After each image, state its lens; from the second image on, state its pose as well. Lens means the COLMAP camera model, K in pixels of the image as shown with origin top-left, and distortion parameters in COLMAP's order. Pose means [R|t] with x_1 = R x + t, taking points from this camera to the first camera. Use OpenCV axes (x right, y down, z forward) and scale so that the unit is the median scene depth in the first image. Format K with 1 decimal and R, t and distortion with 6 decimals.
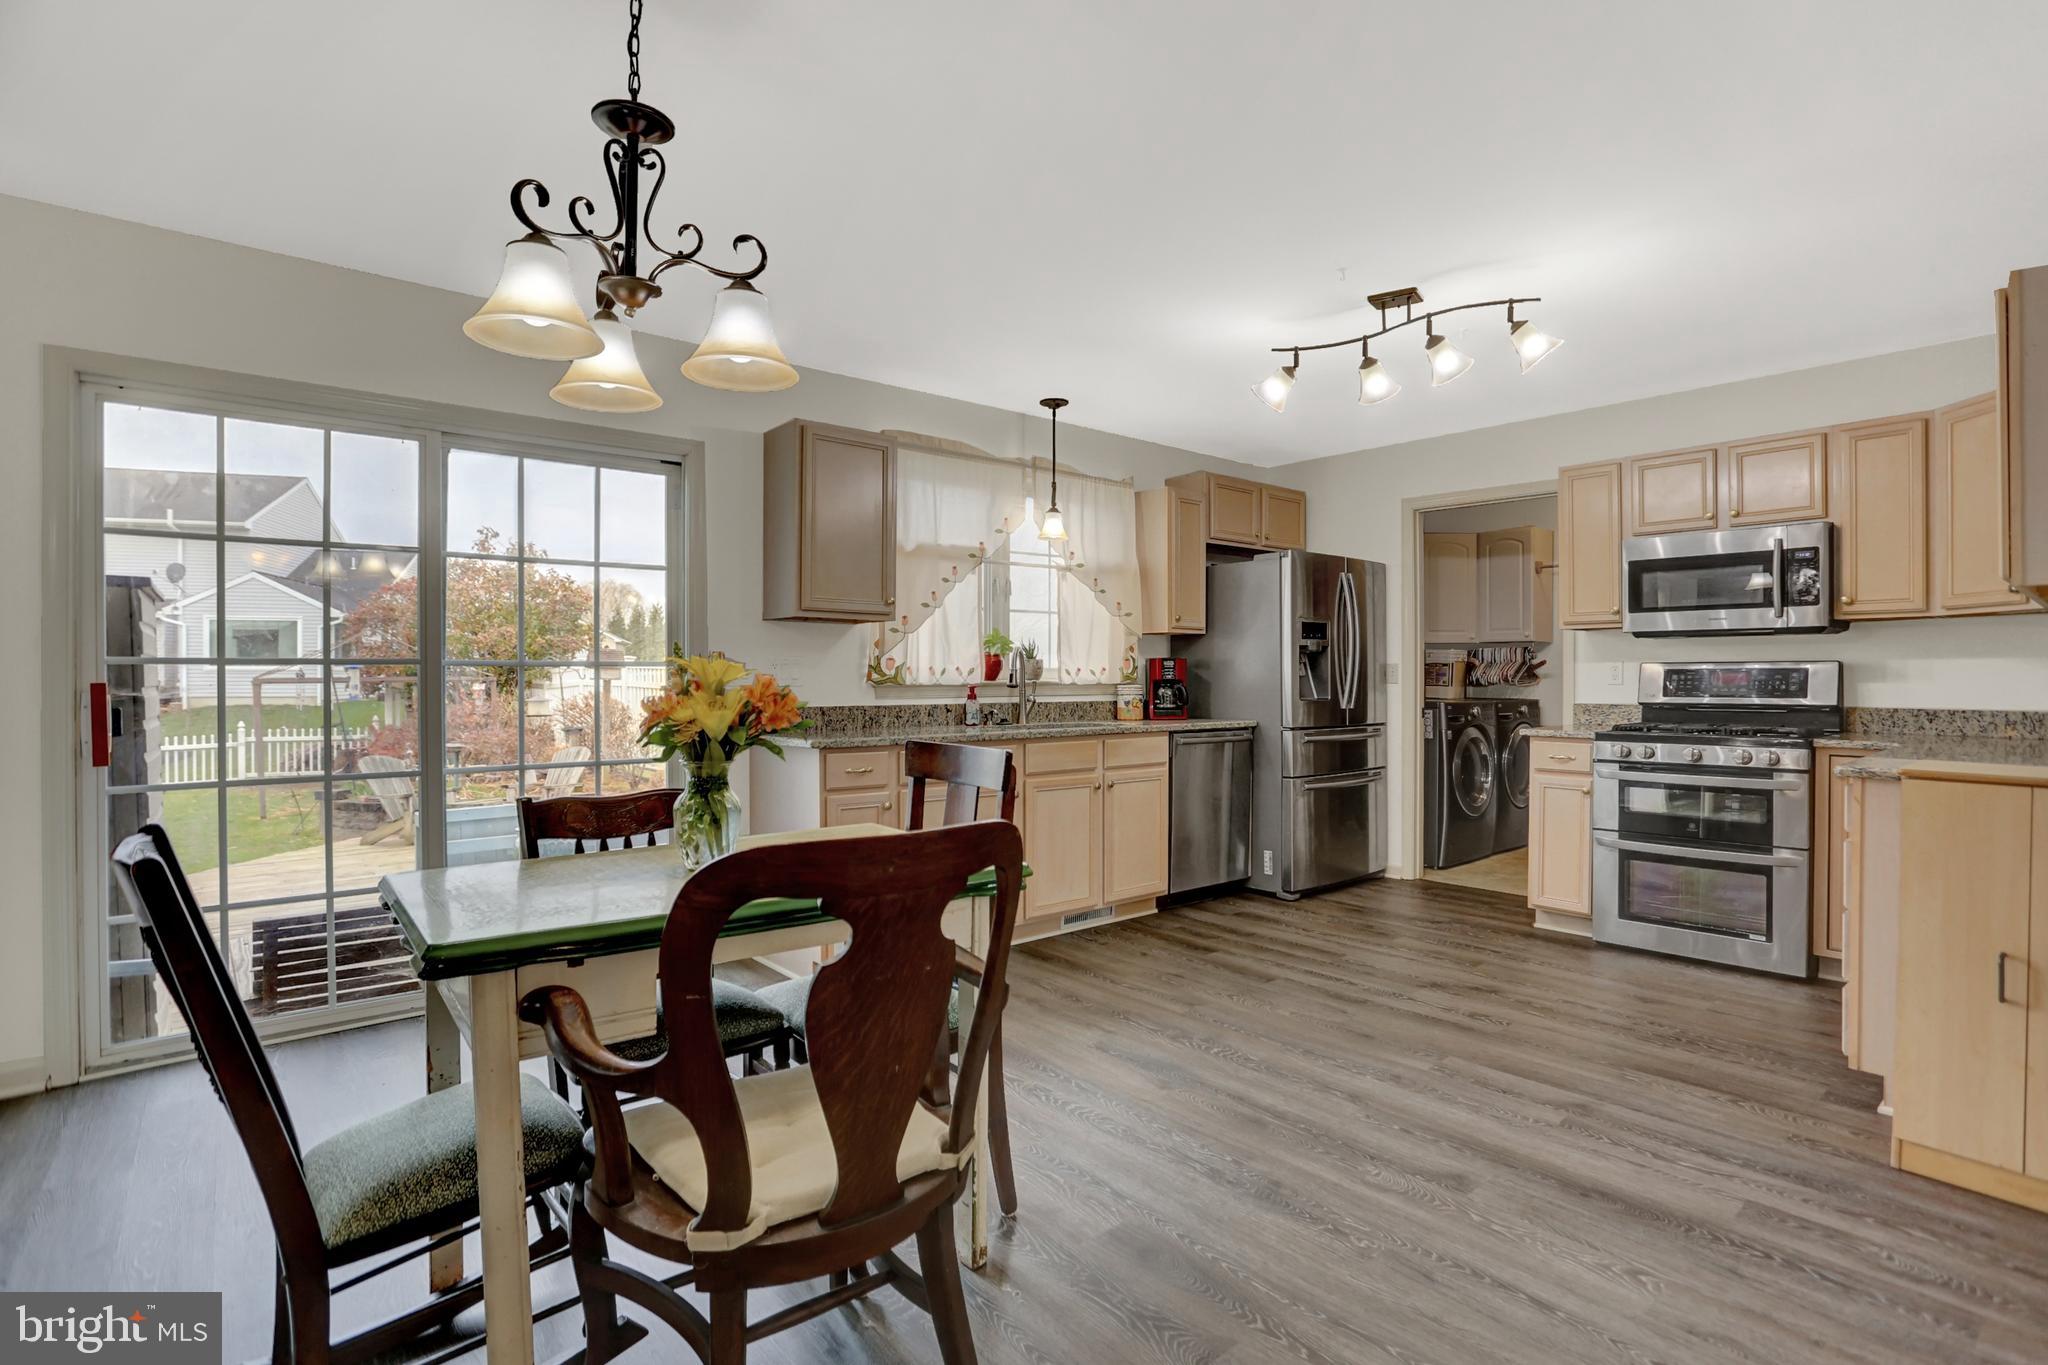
lens RADIAL K [[987.3, 0, 1107.4], [0, 987.3, 682.0], [0, 0, 1]] dist [-0.062429, 0.021577]
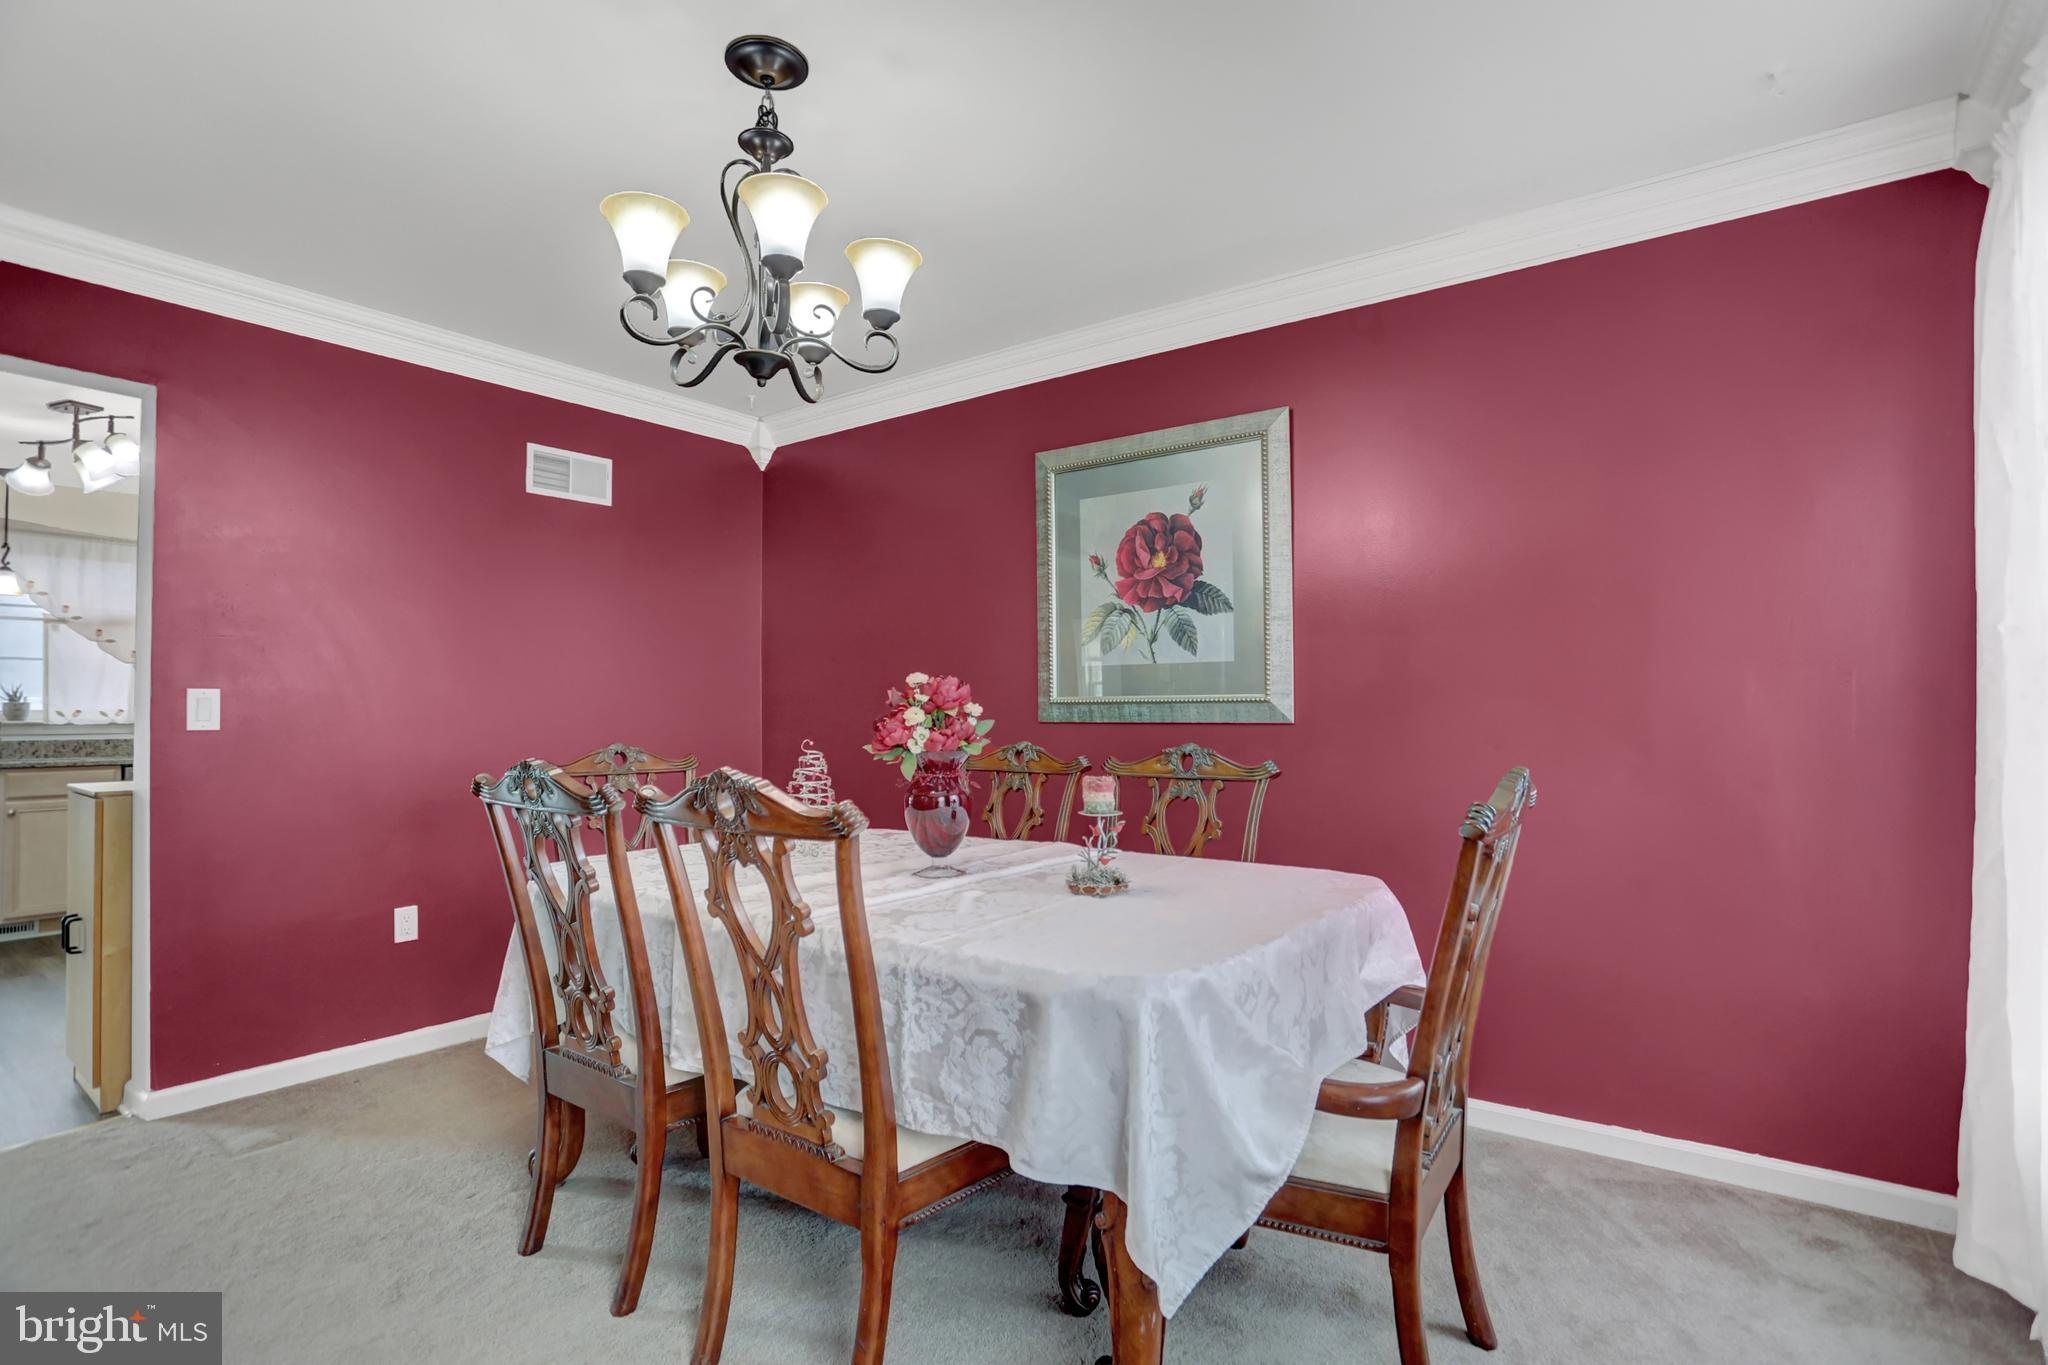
lens RADIAL K [[957.8, 0, 1038.3], [0, 957.8, 680.3], [0, 0, 1]] dist [-0.014079, 0.000010]
pose [[0.984299, -0.003830, 0.176468, 1.009269], [0.009333, 0.999495, -0.030365, -0.005474], [-0.176263, 0.031536, 0.983838, -0.274117]]
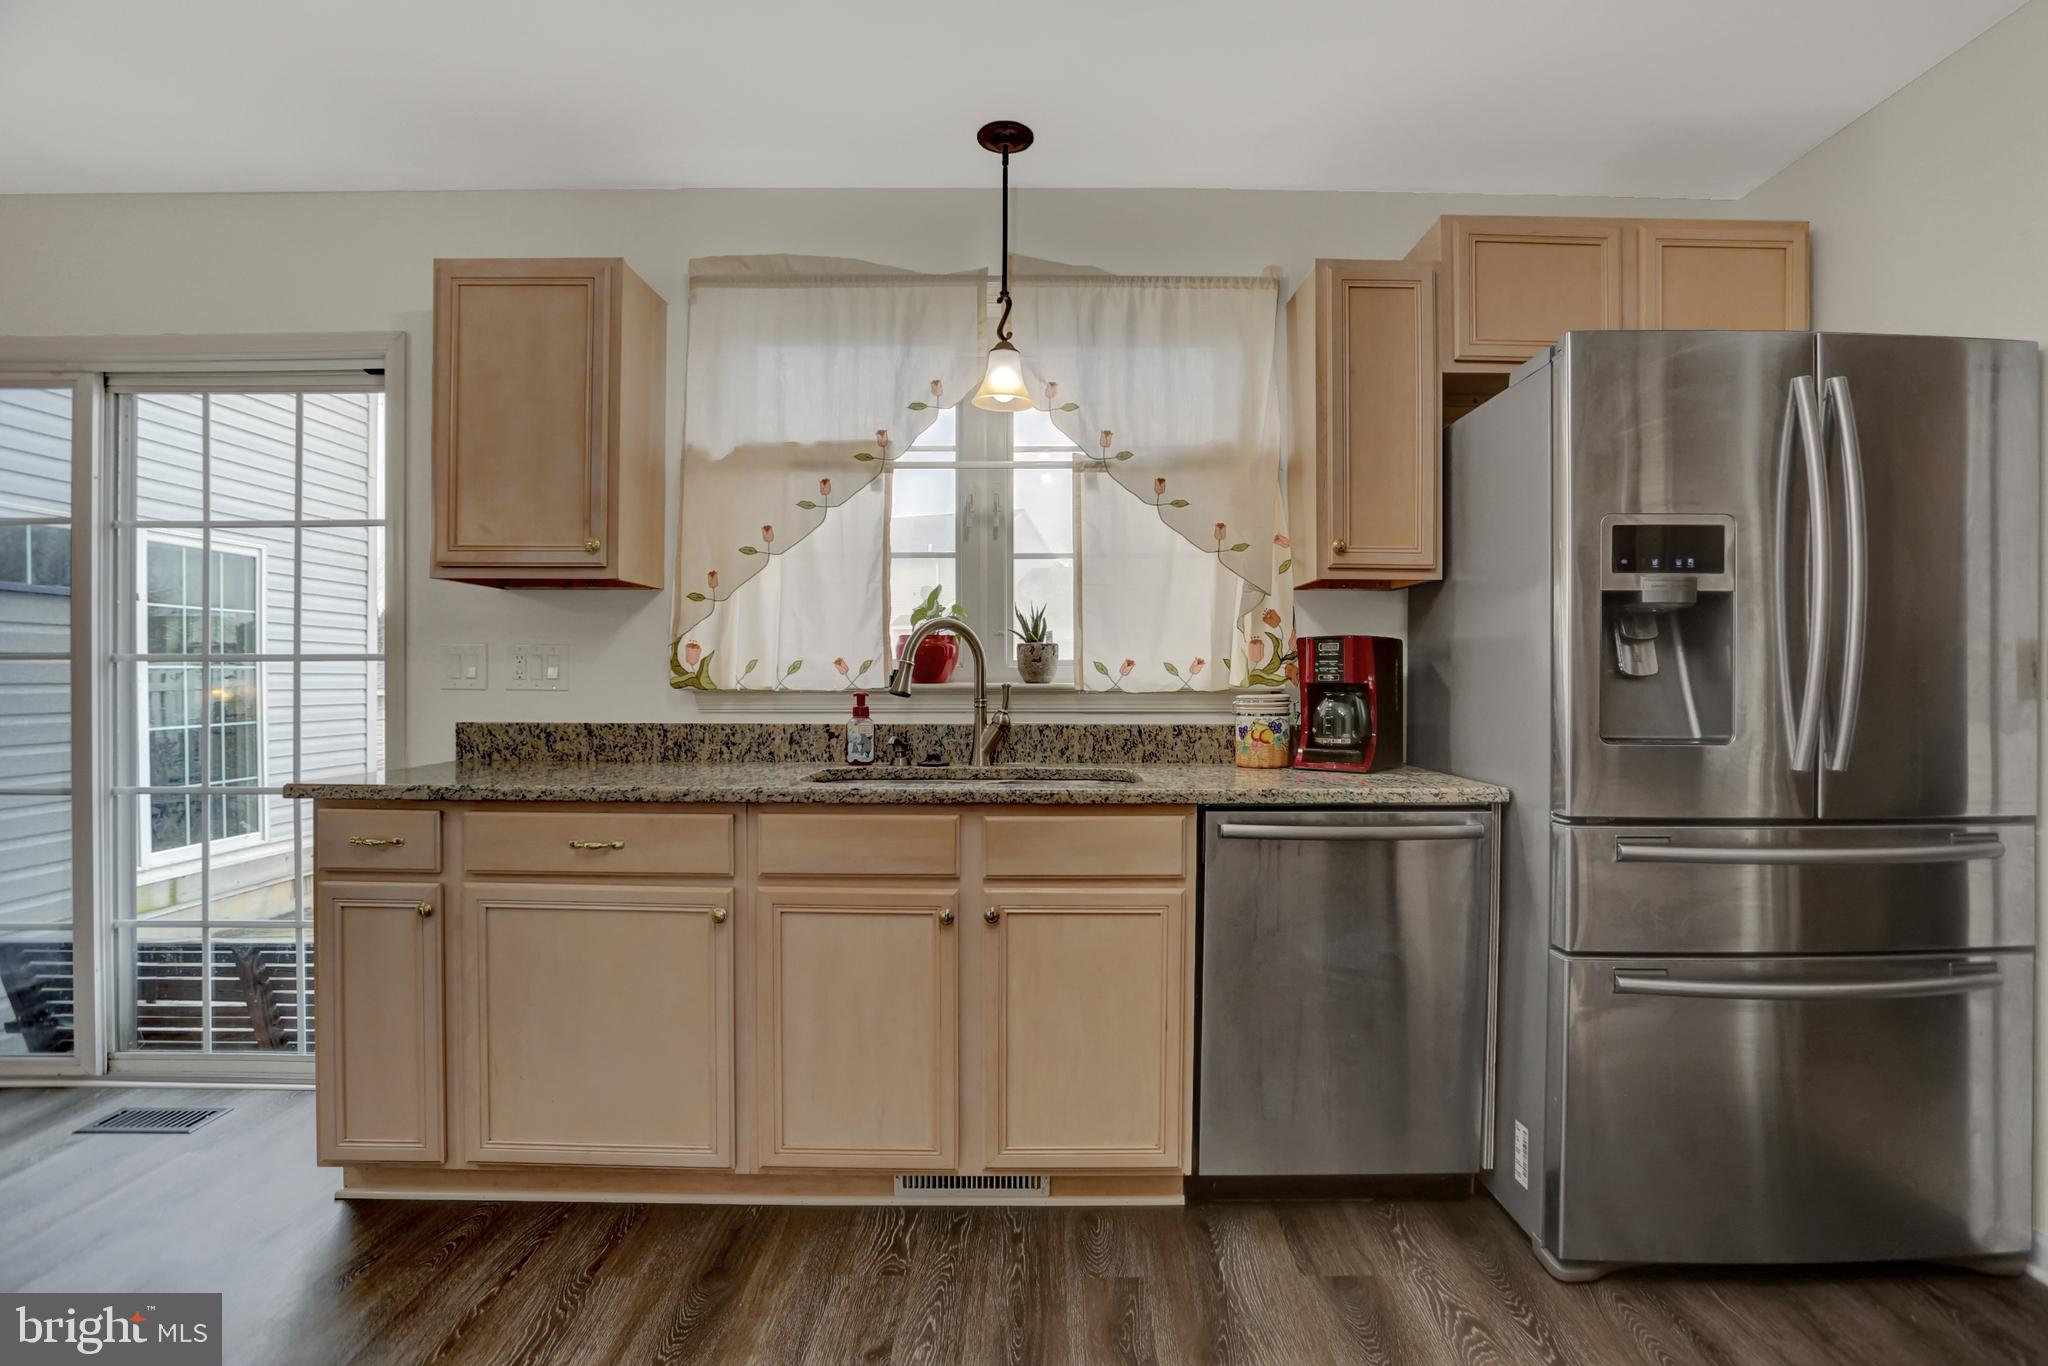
lens RADIAL K [[1033.2, 0, 1047.4], [0, 1033.2, 681.0], [0, 0, 1]] dist [-0.045575, 0.005111]
pose [[0.735149, 0.006864, -0.677871, 0.355982], [-0.005972, 0.999976, 0.003649, -0.005617], [0.677880, 0.001366, 0.735172, 0.701813]]
